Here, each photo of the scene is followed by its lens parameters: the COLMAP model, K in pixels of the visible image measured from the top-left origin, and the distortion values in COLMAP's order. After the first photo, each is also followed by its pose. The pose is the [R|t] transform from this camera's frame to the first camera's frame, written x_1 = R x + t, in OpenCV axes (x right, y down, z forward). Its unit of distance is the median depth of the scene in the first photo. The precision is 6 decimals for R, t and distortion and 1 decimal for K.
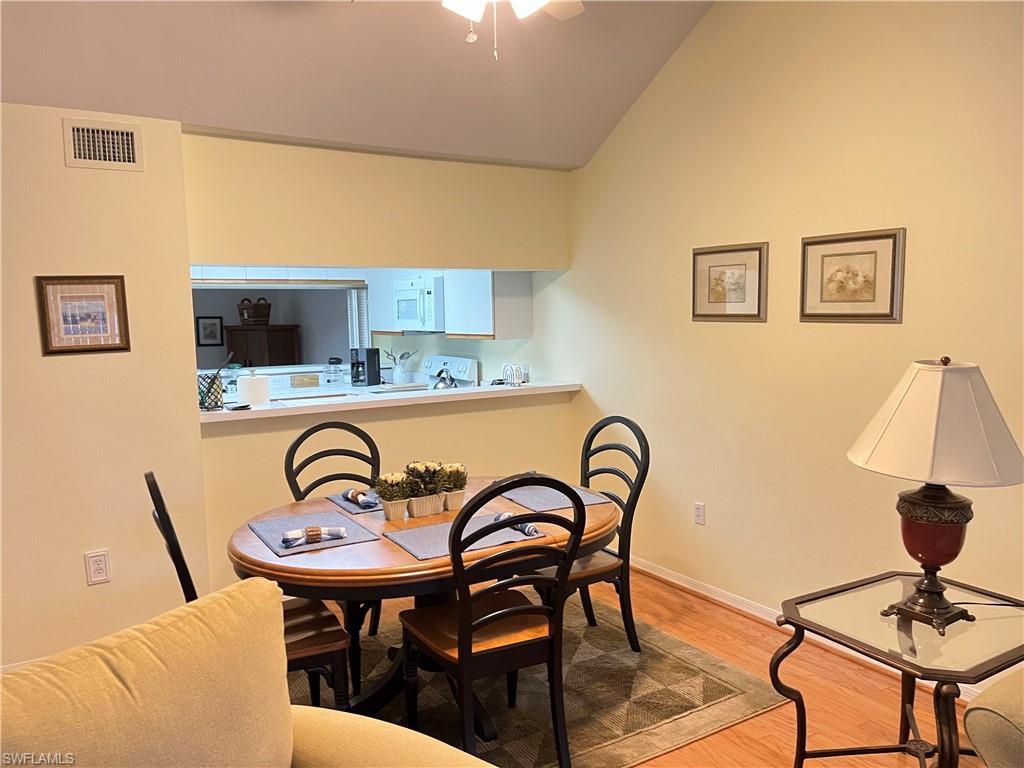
lens RADIAL K [[782.5, 0, 509.5], [0, 782.5, 389.1], [0, 0, 1]] dist [0.057504, -0.085529]
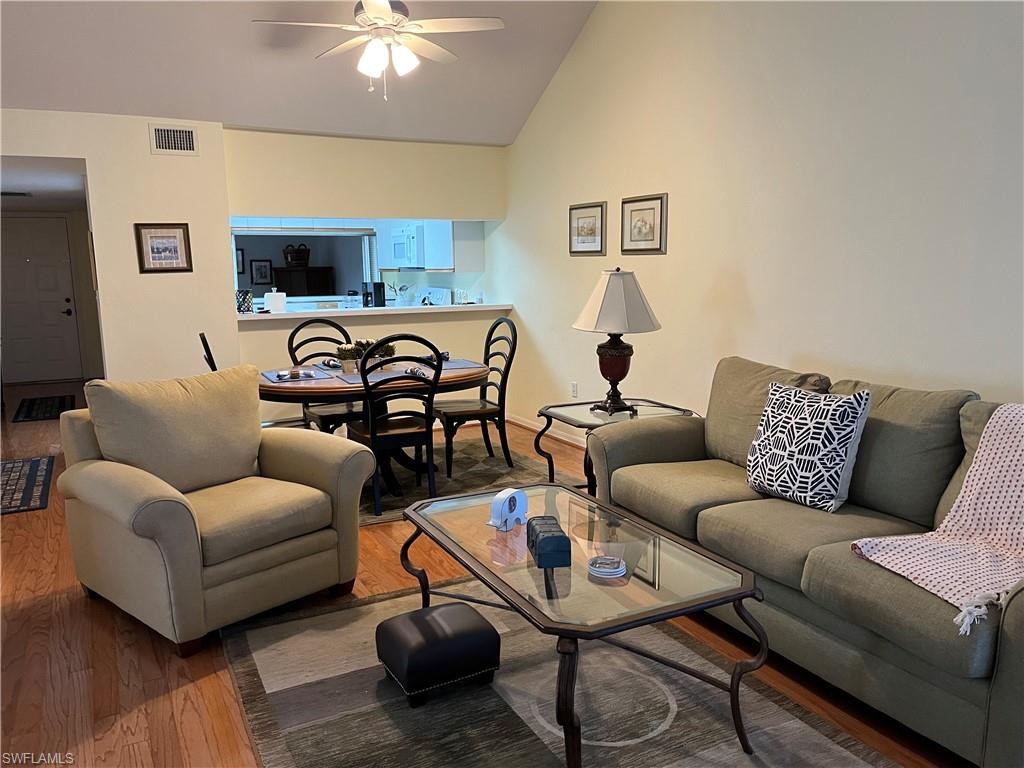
lens RADIAL K [[782.5, 0, 513.1], [0, 782.5, 385.9], [0, 0, 1]] dist [0.057504, -0.085529]
pose [[0.997323, 0.014750, -0.071625, 0.271904], [-0.010717, 0.998353, 0.056364, 0.083384], [0.072339, -0.055445, 0.995838, -0.530738]]
